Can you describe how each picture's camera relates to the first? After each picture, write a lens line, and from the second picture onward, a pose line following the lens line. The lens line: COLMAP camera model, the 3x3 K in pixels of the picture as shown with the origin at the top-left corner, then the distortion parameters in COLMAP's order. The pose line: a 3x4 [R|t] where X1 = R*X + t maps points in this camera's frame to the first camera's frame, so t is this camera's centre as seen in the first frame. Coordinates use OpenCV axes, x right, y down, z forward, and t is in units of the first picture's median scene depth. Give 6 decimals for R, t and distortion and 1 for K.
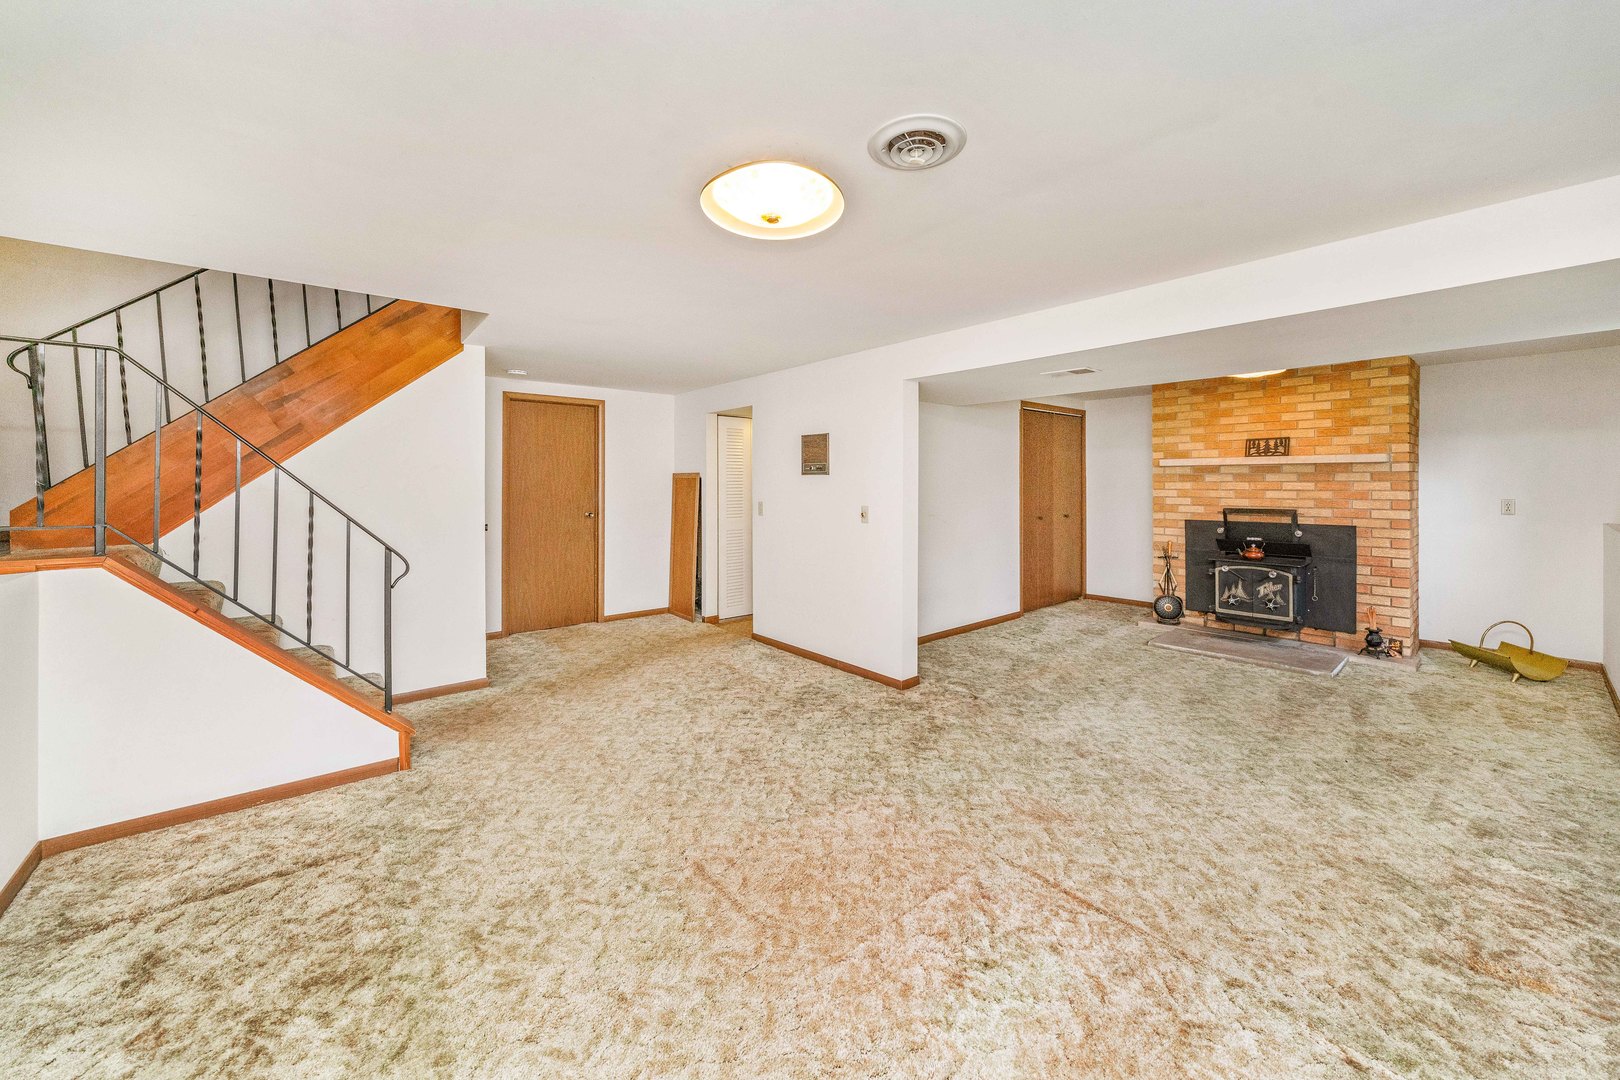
lens RADIAL K [[607.0, 0, 805.9], [0, 607.0, 472.7], [0, 0, 1]] dist [-0.008859, -0.000121]
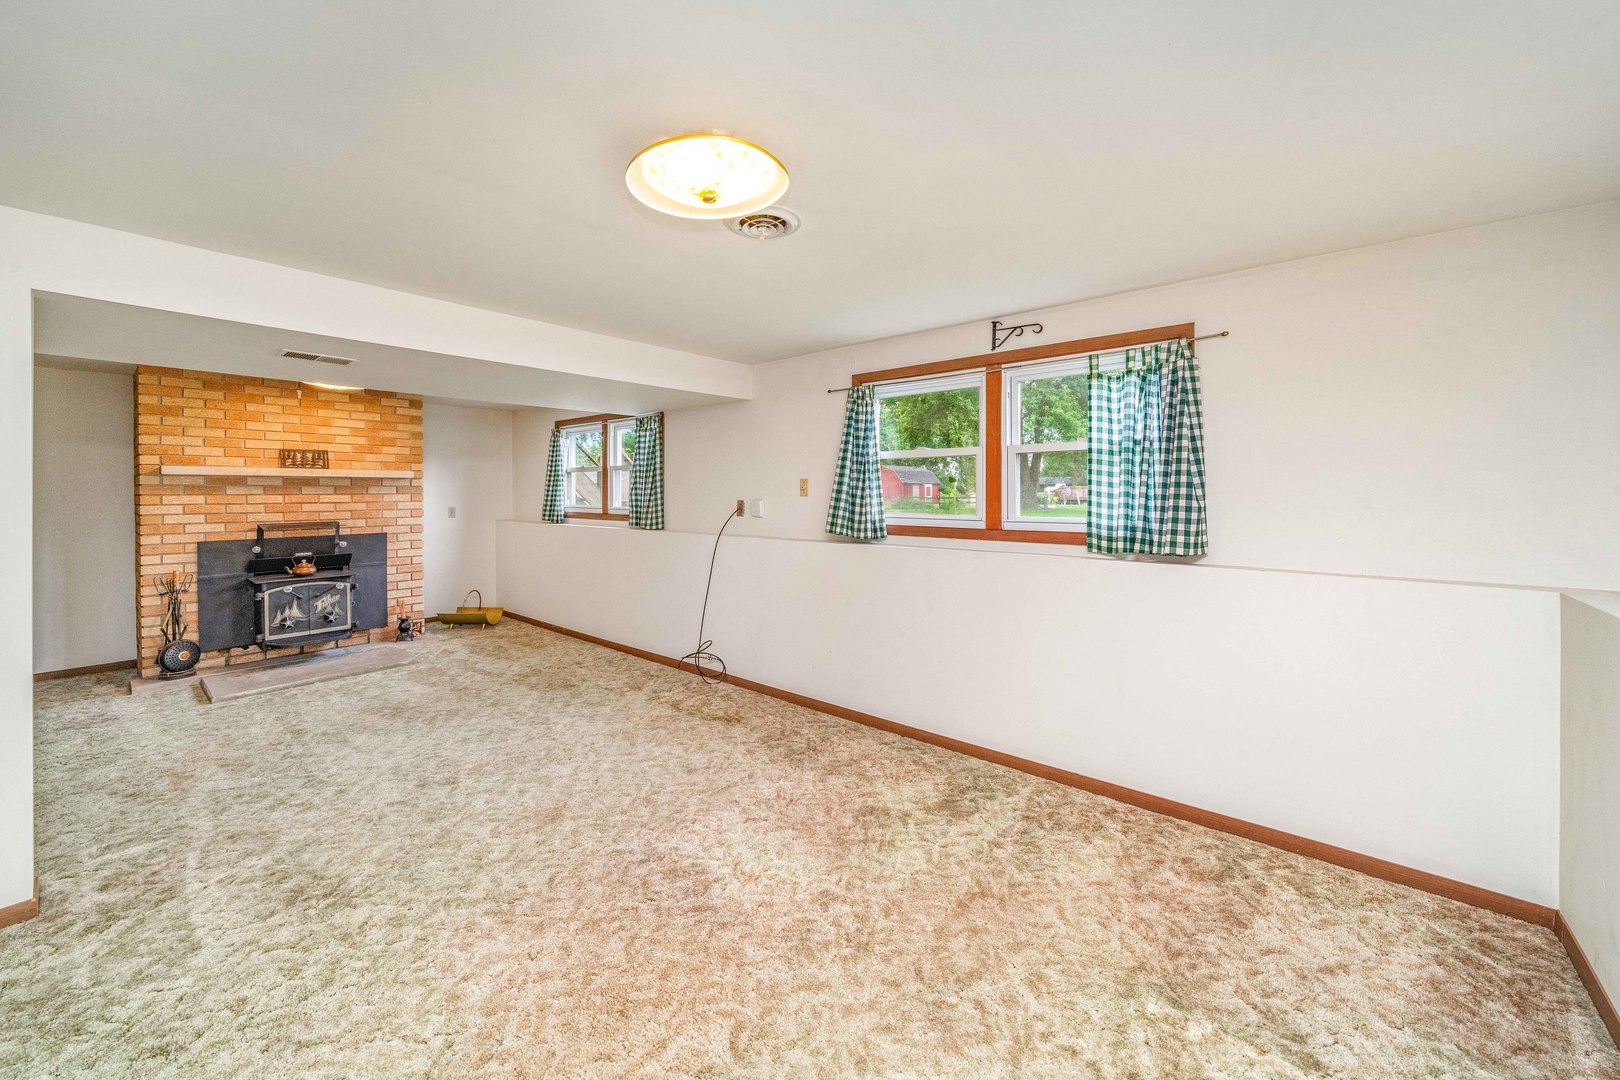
lens RADIAL K [[623.7, 0, 808.2], [0, 623.7, 491.3], [0, 0, 1]] dist [-0.000925, -0.000165]
pose [[-0.180628, 0.002656, 0.983548, -0.379242], [-0.012404, 0.999911, -0.004979, 0.004802], [-0.983473, -0.013100, -0.180579, 0.394328]]
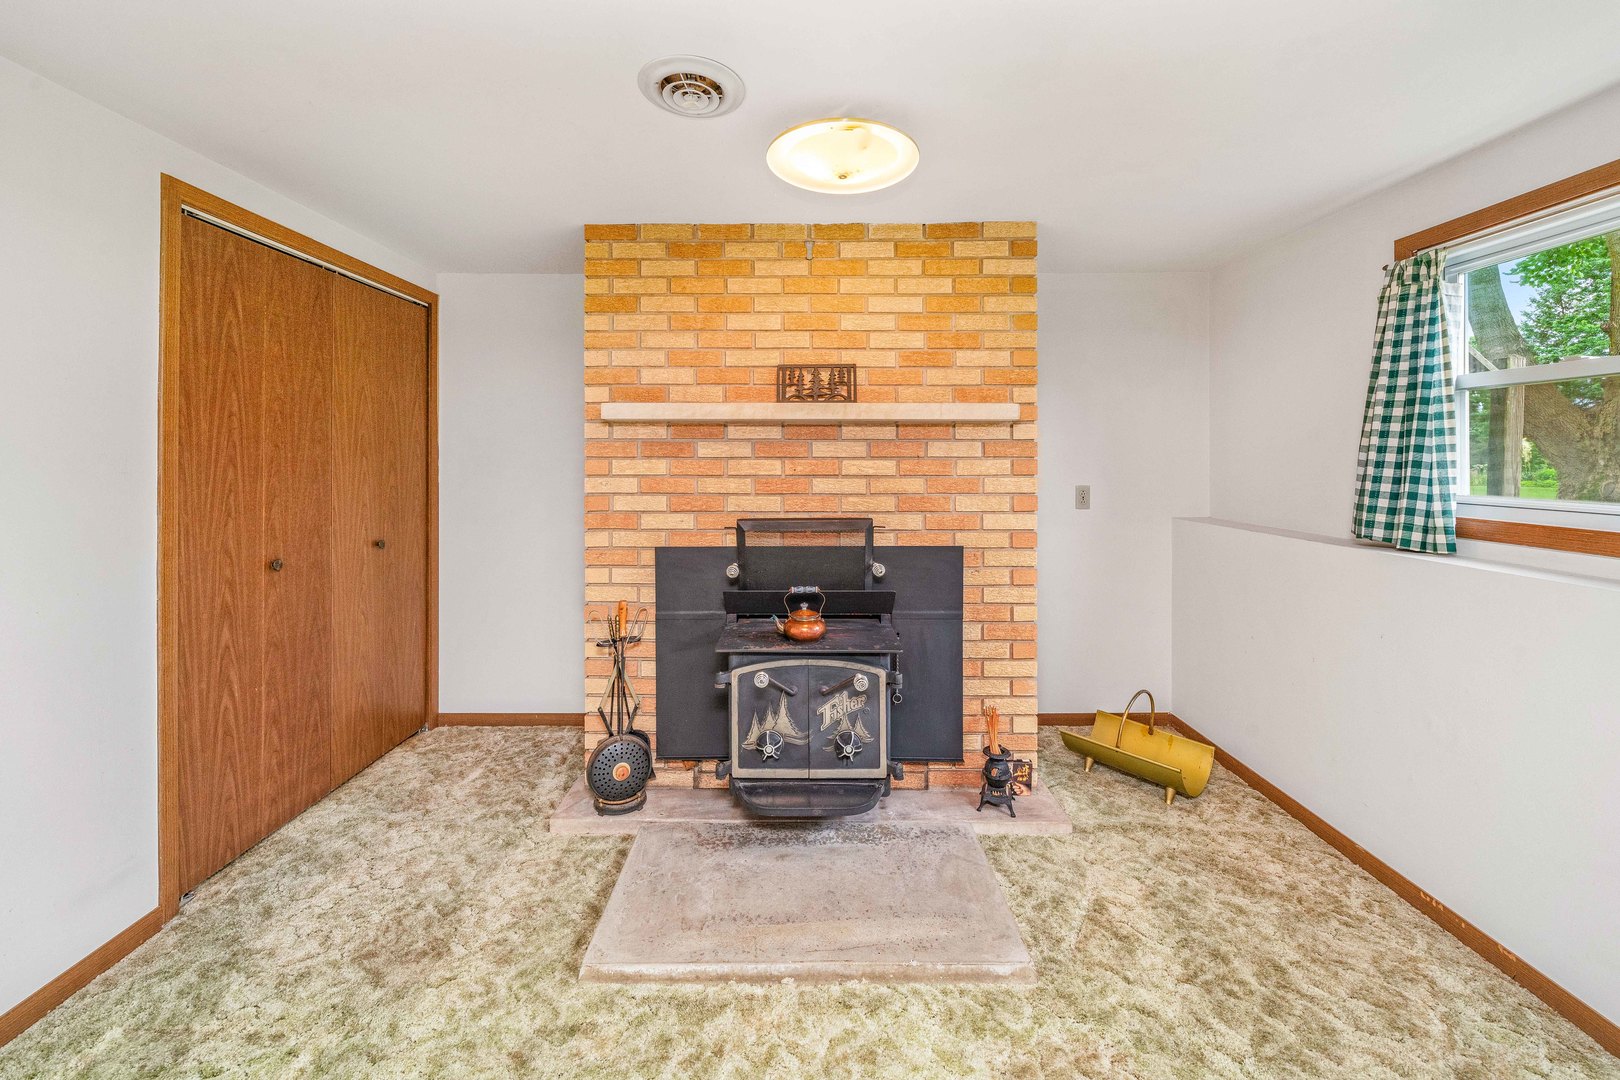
lens RADIAL K [[607.0, 0, 805.9], [0, 607.0, 472.7], [0, 0, 1]] dist [-0.008859, -0.000121]
pose [[0.624840, -0.006989, 0.780722, 0.405168], [-0.013851, 0.999703, 0.020035, 0.017374], [-0.780630, -0.023332, 0.624558, 0.733492]]
